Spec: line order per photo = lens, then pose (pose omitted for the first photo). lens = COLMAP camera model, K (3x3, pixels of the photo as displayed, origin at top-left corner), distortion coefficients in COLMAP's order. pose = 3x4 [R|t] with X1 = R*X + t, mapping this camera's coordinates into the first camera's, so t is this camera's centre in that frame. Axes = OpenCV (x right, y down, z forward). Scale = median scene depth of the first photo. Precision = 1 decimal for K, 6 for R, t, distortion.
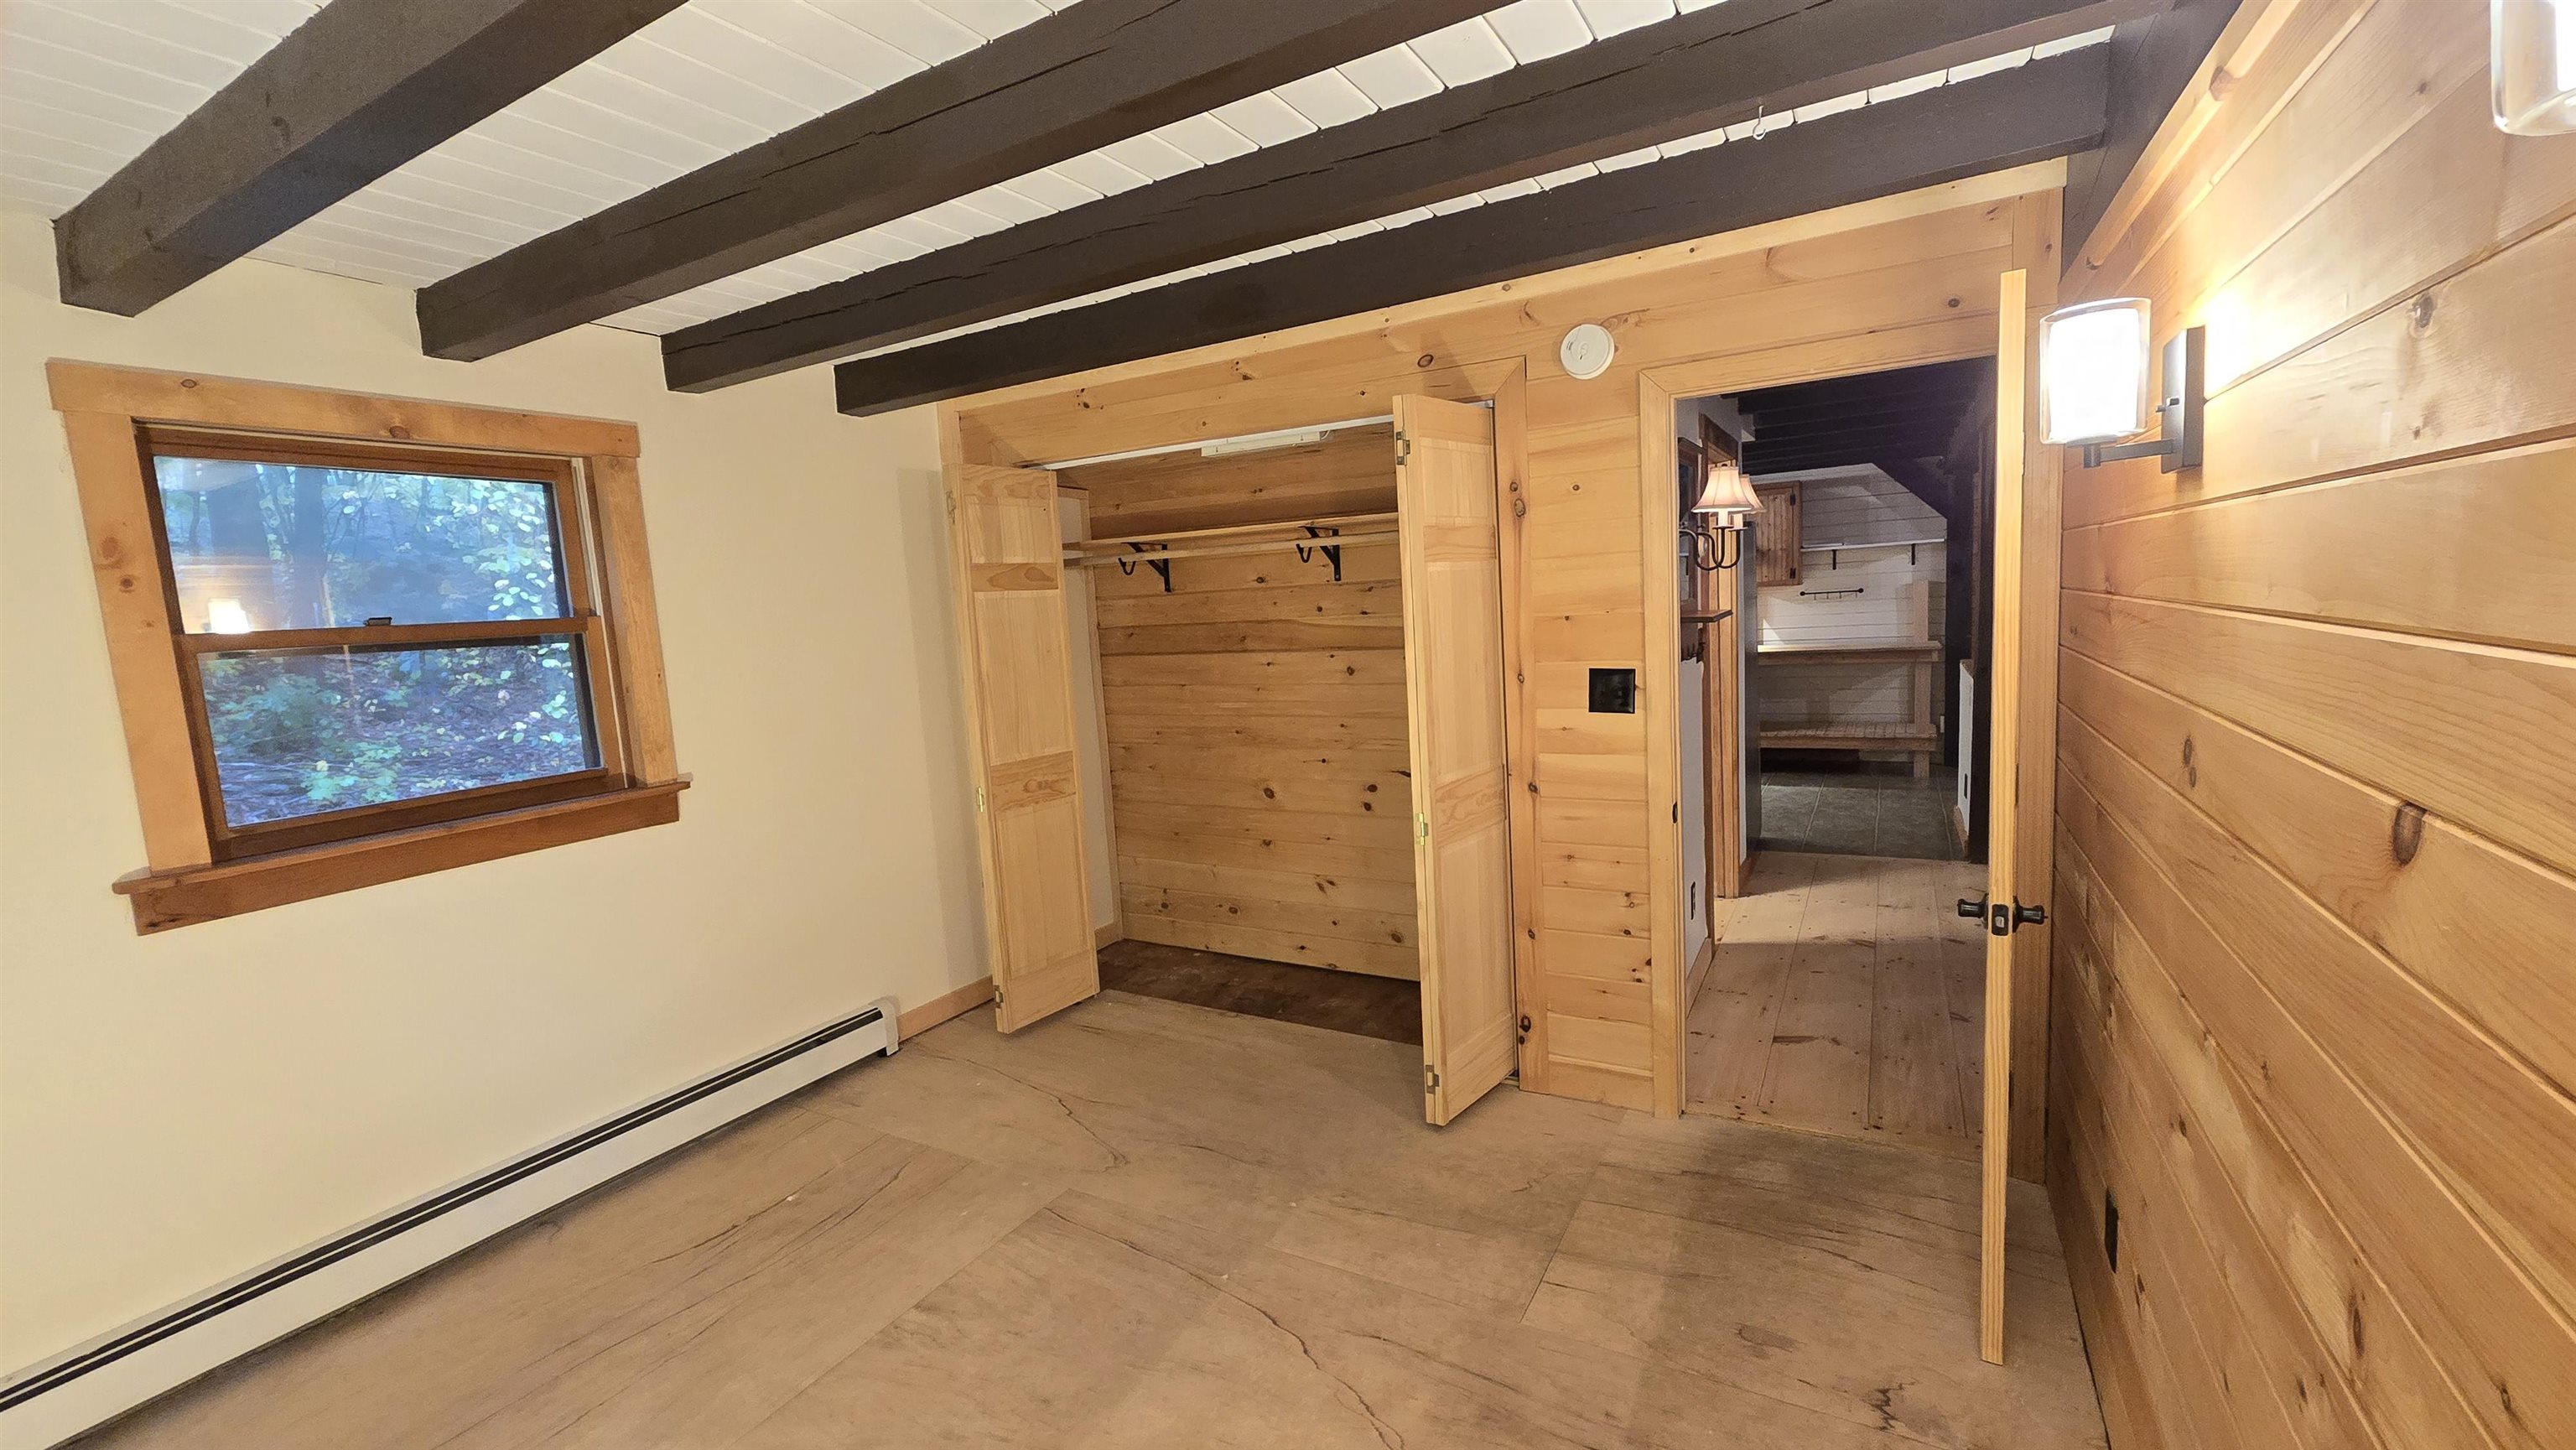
lens RADIAL K [[1056.2, 0, 1283.1], [0, 1056.2, 722.6], [0, 0, 1]] dist [-0.000081, 0.000076]
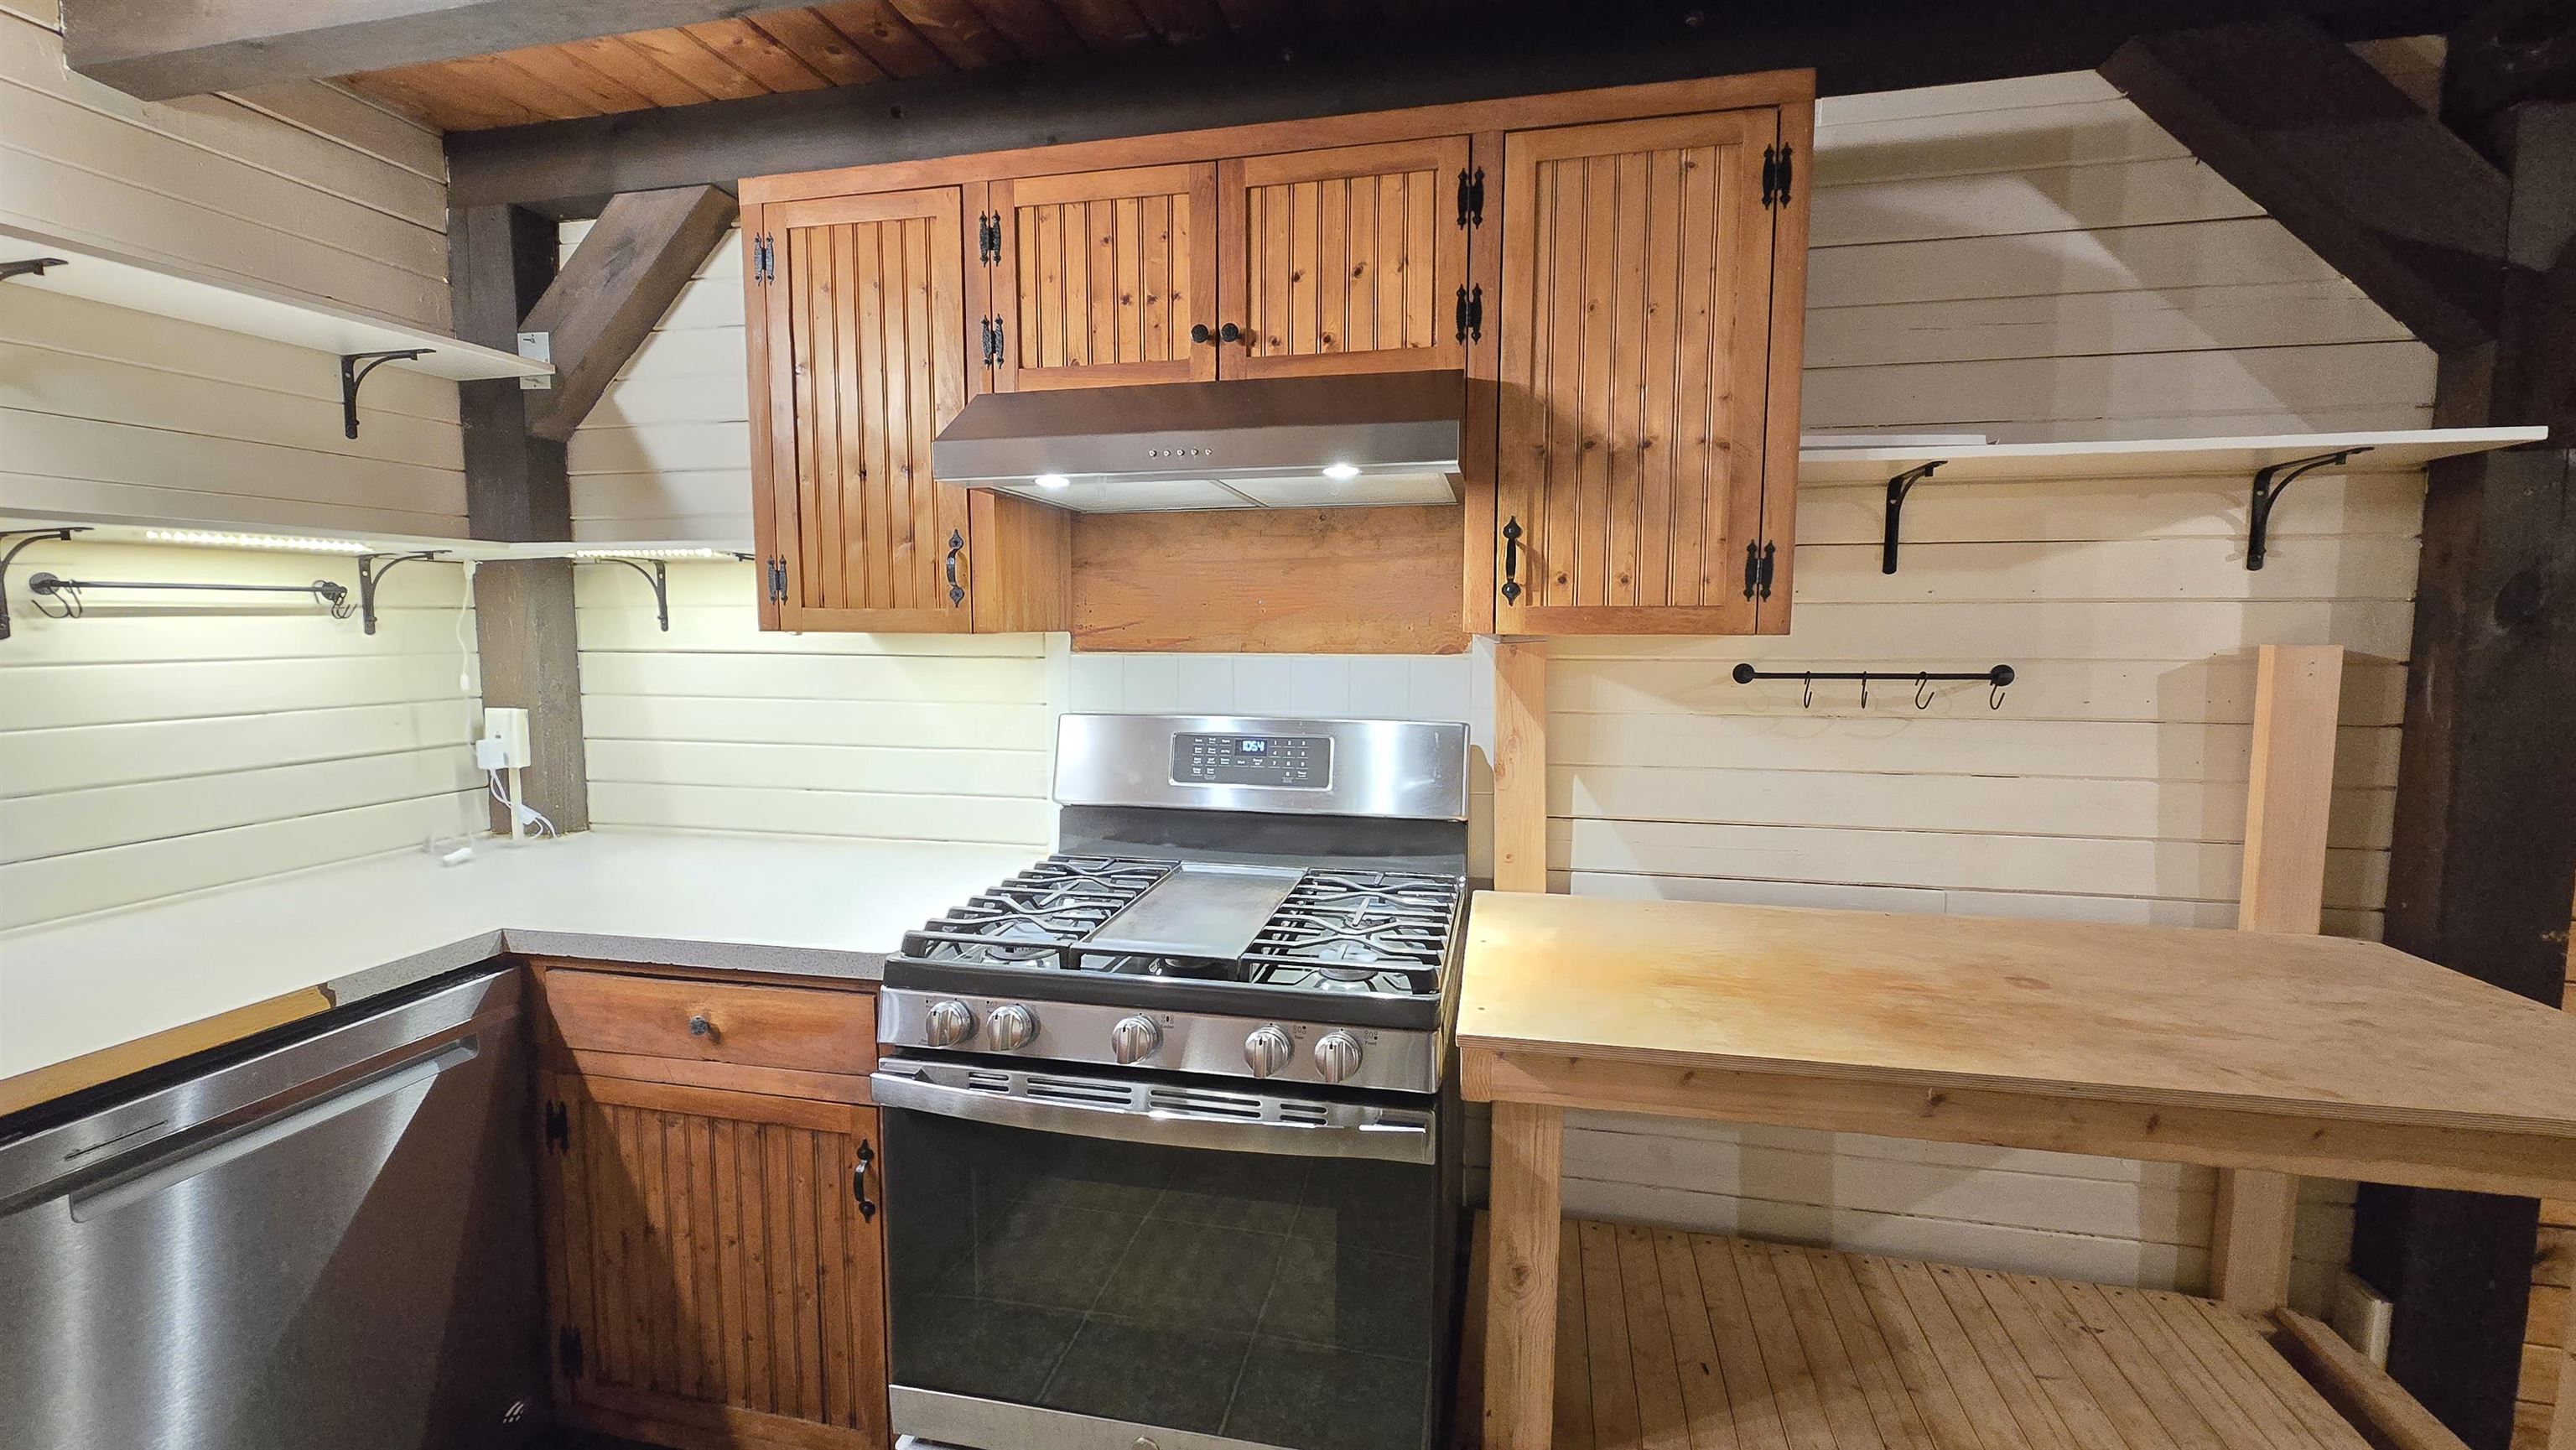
lens RADIAL K [[1056.2, 0, 1283.1], [0, 1056.2, 722.6], [0, 0, 1]] dist [-0.000081, 0.000076]
pose [[0.953699, 0.031116, 0.299150, 0.347549], [-0.023585, 0.999308, -0.028753, -0.107171], [-0.299838, 0.020366, 0.953773, 0.851700]]
